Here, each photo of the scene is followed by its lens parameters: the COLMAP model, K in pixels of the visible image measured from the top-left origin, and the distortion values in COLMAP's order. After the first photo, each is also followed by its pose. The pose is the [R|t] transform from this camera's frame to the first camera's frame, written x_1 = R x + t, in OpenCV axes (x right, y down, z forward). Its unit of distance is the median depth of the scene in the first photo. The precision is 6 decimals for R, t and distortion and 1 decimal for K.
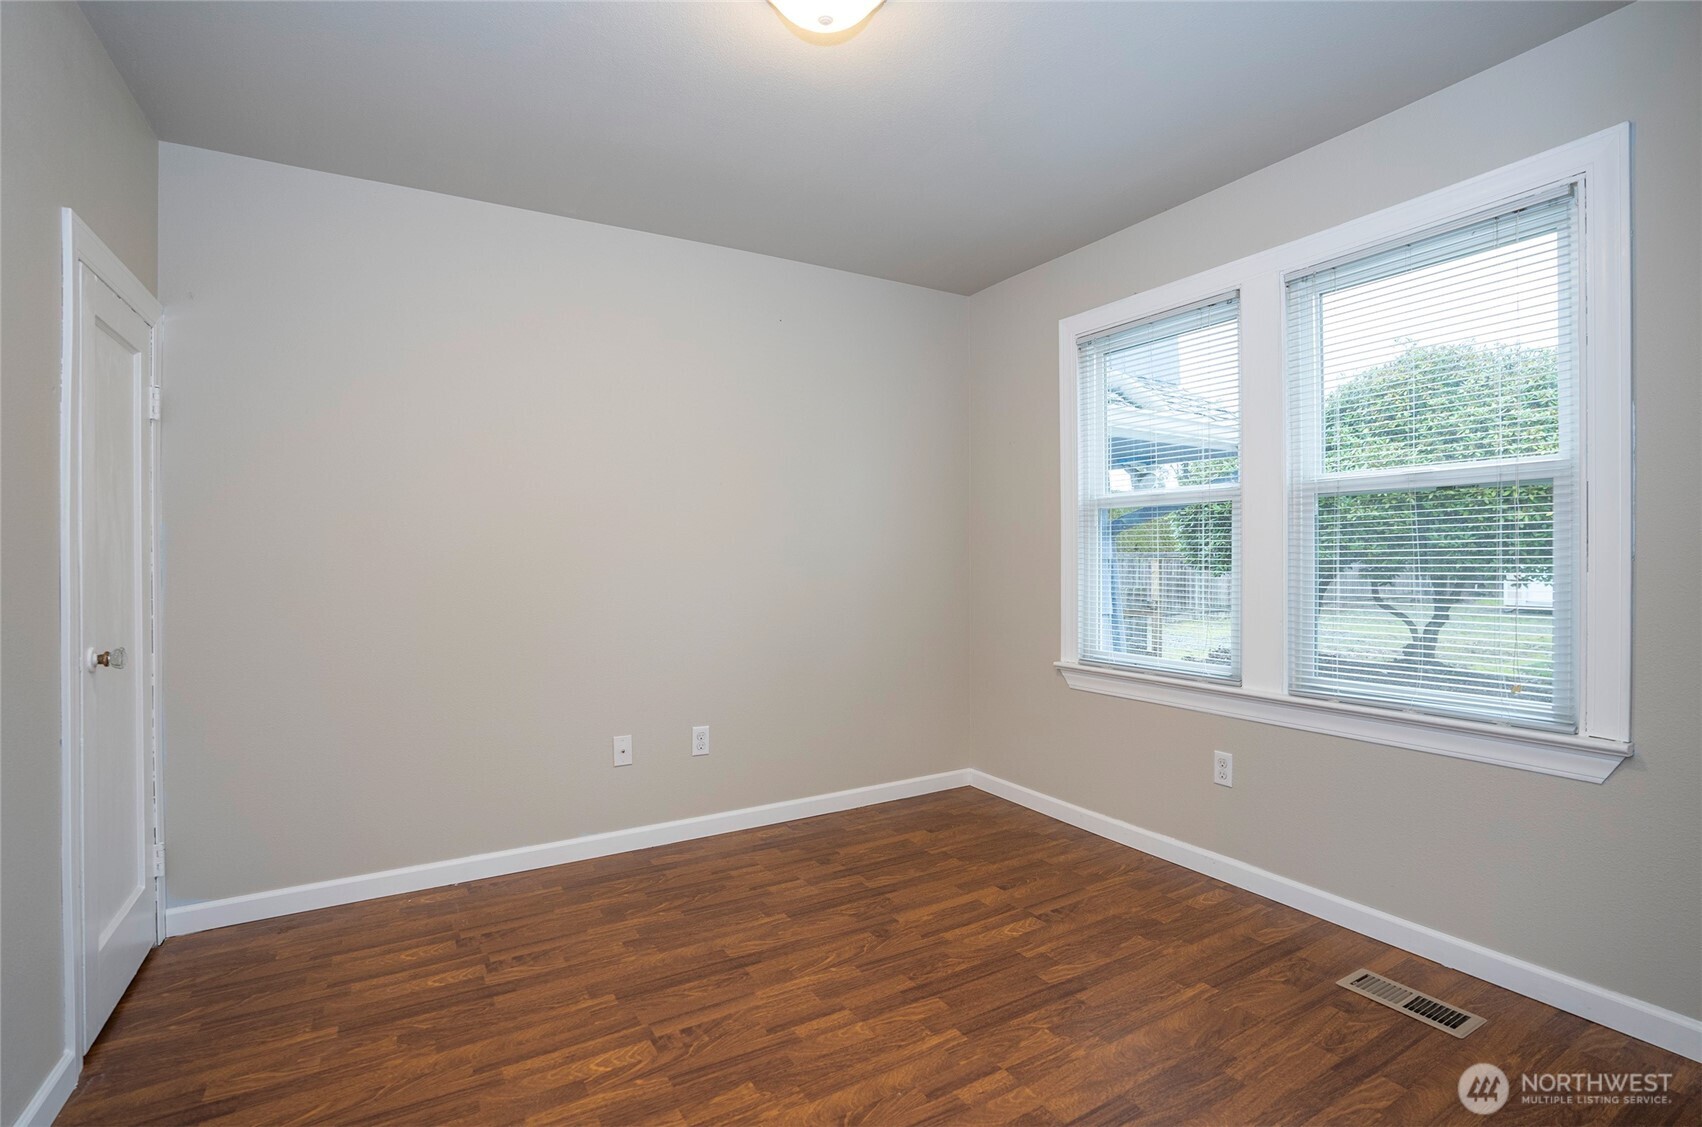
lens RADIAL K [[830.0, 0, 851.3], [0, 830.0, 557.7], [0, 0, 1]] dist [-0.073257, 0.036404]
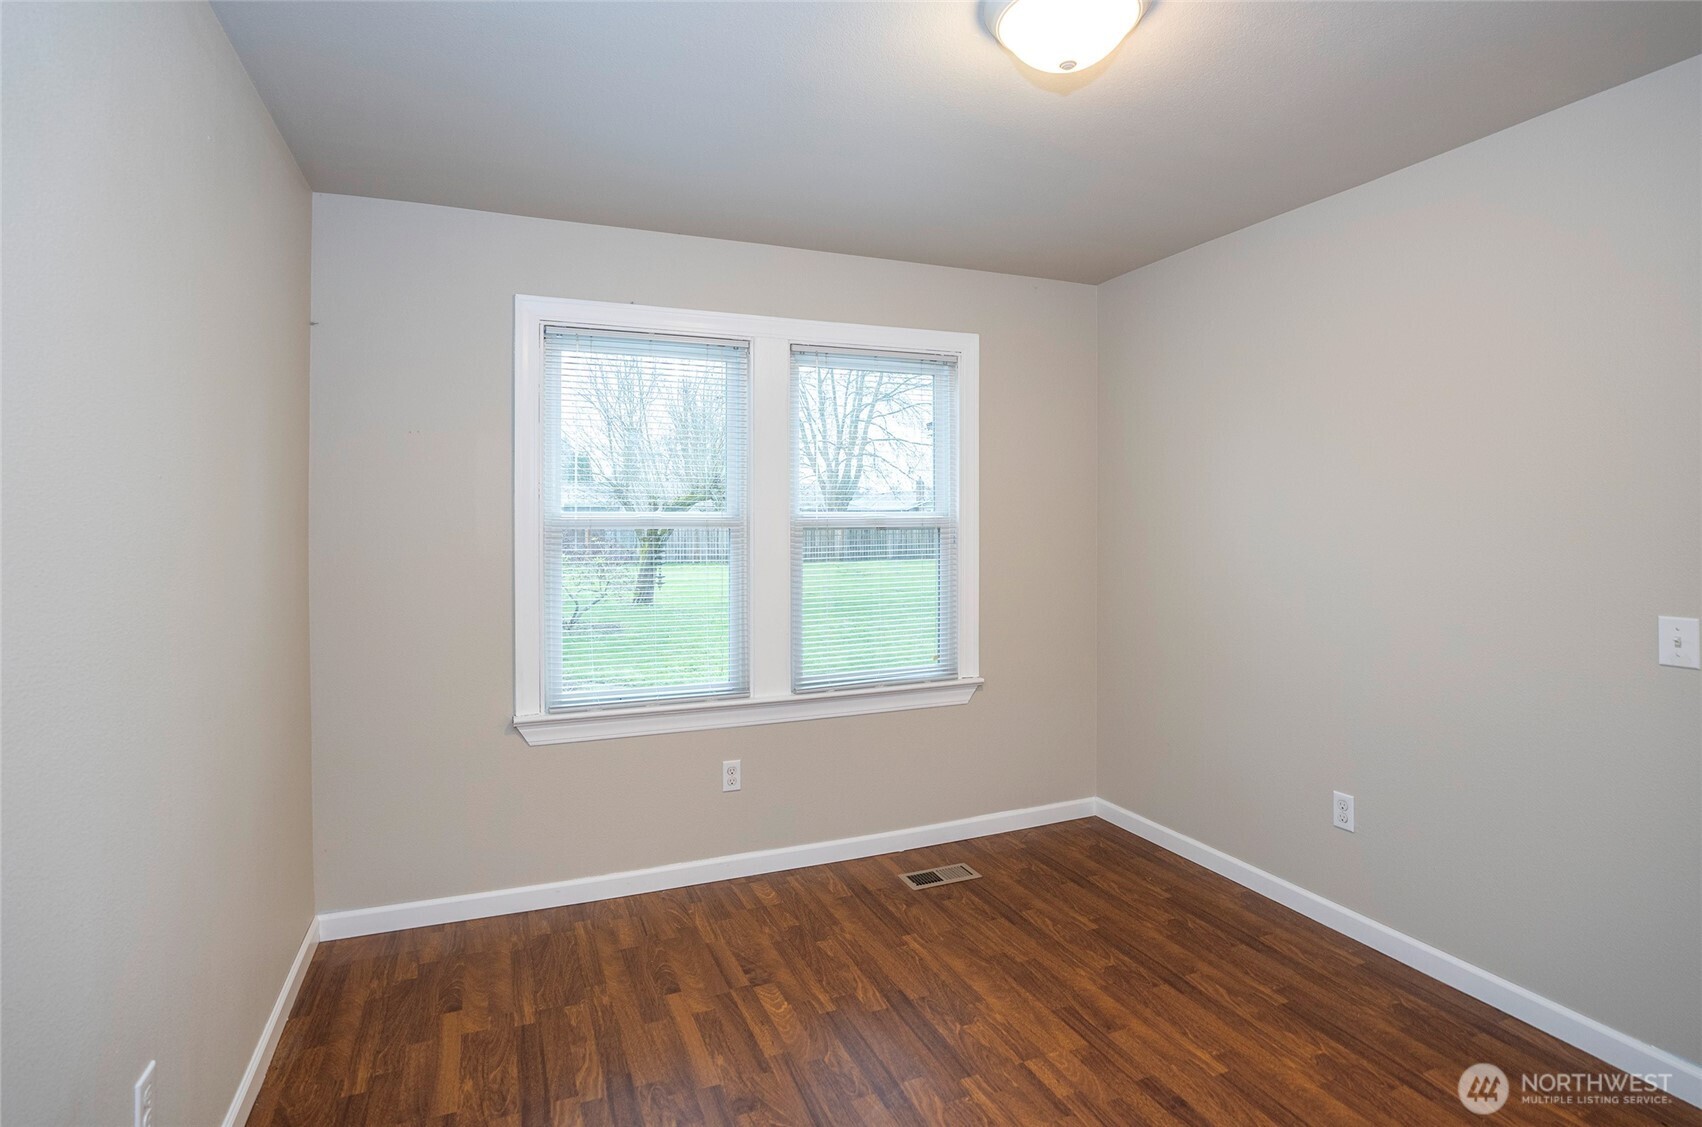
lens RADIAL K [[841.7, 0, 854.7], [0, 841.7, 521.6], [0, 0, 1]] dist [-0.060981, 0.027802]
pose [[0.114144, 0.001046, 0.993464, -0.638032], [-0.001346, 0.999999, -0.000898, -0.080224], [-0.993463, -0.001235, 0.114145, 0.714750]]
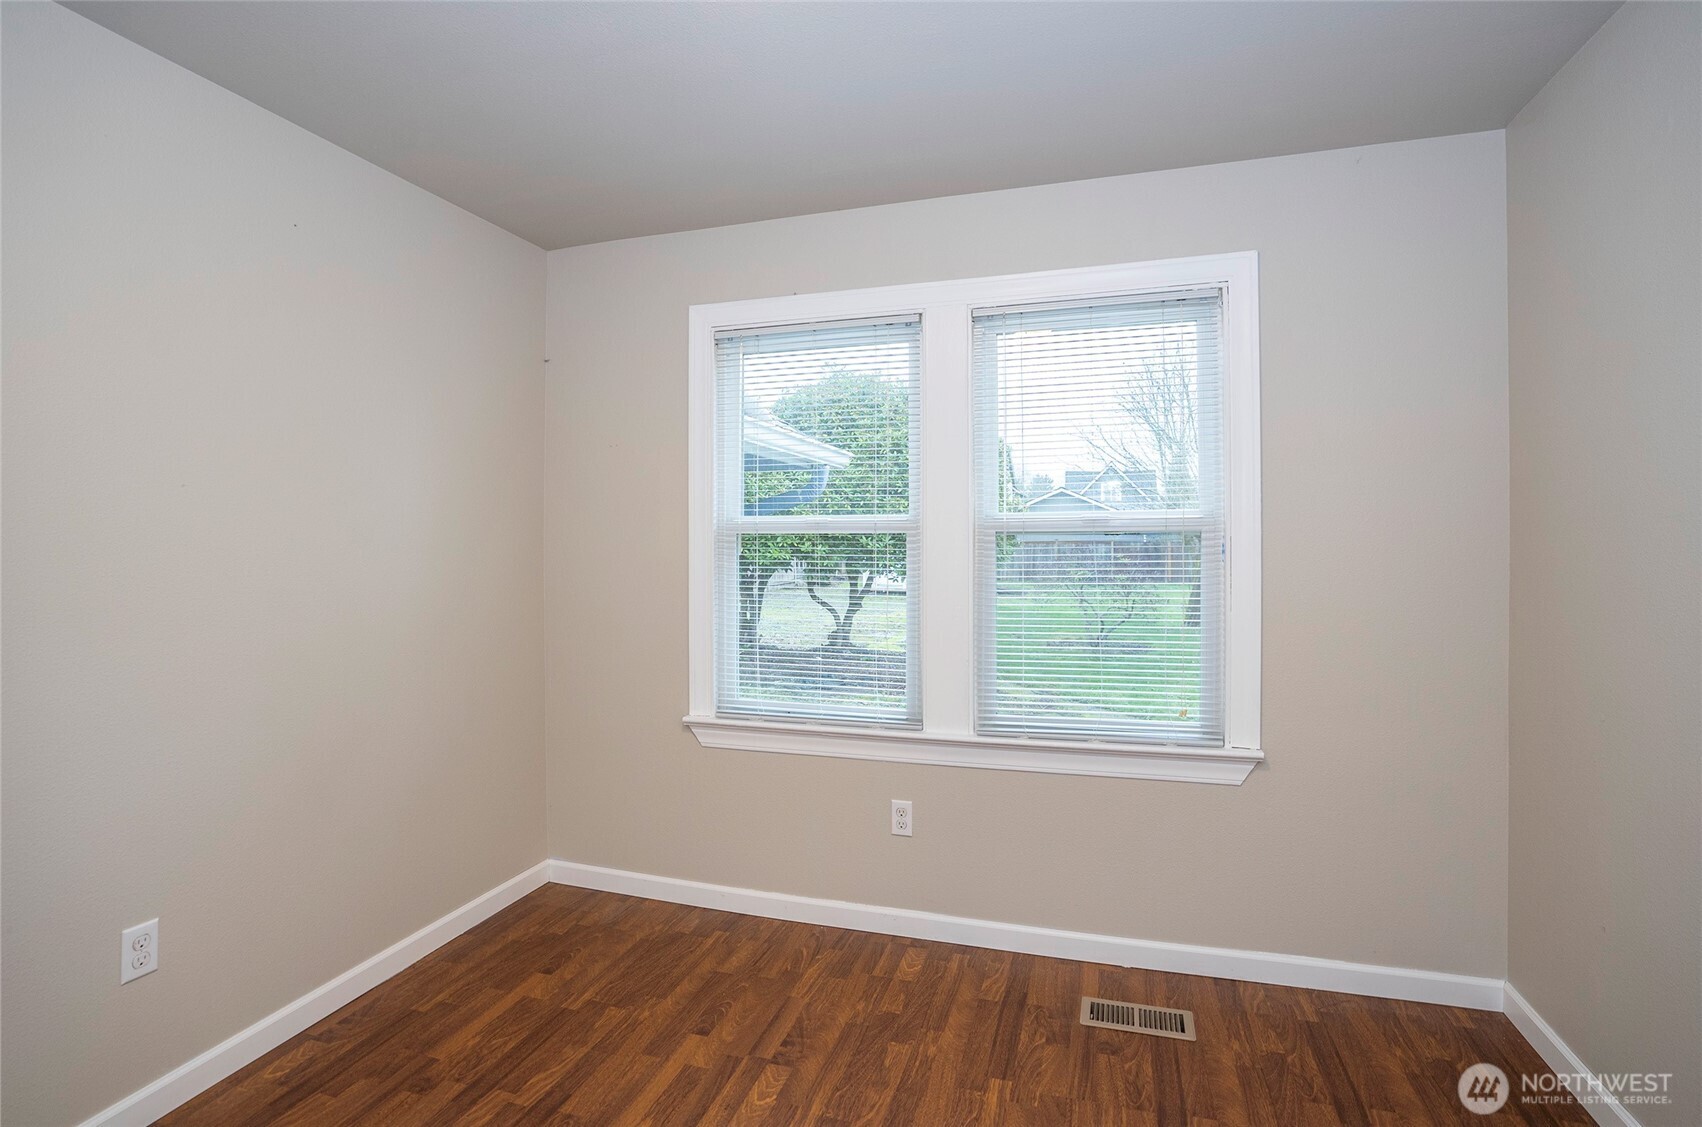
lens RADIAL K [[835.4, 0, 878.2], [0, 835.4, 533.0], [0, 0, 1]] dist [-0.071156, 0.029516]
pose [[0.730490, 0.005883, 0.682898, -0.222589], [0.000501, 0.999958, -0.009151, -0.062937], [-0.682923, 0.007027, 0.730457, 0.317757]]
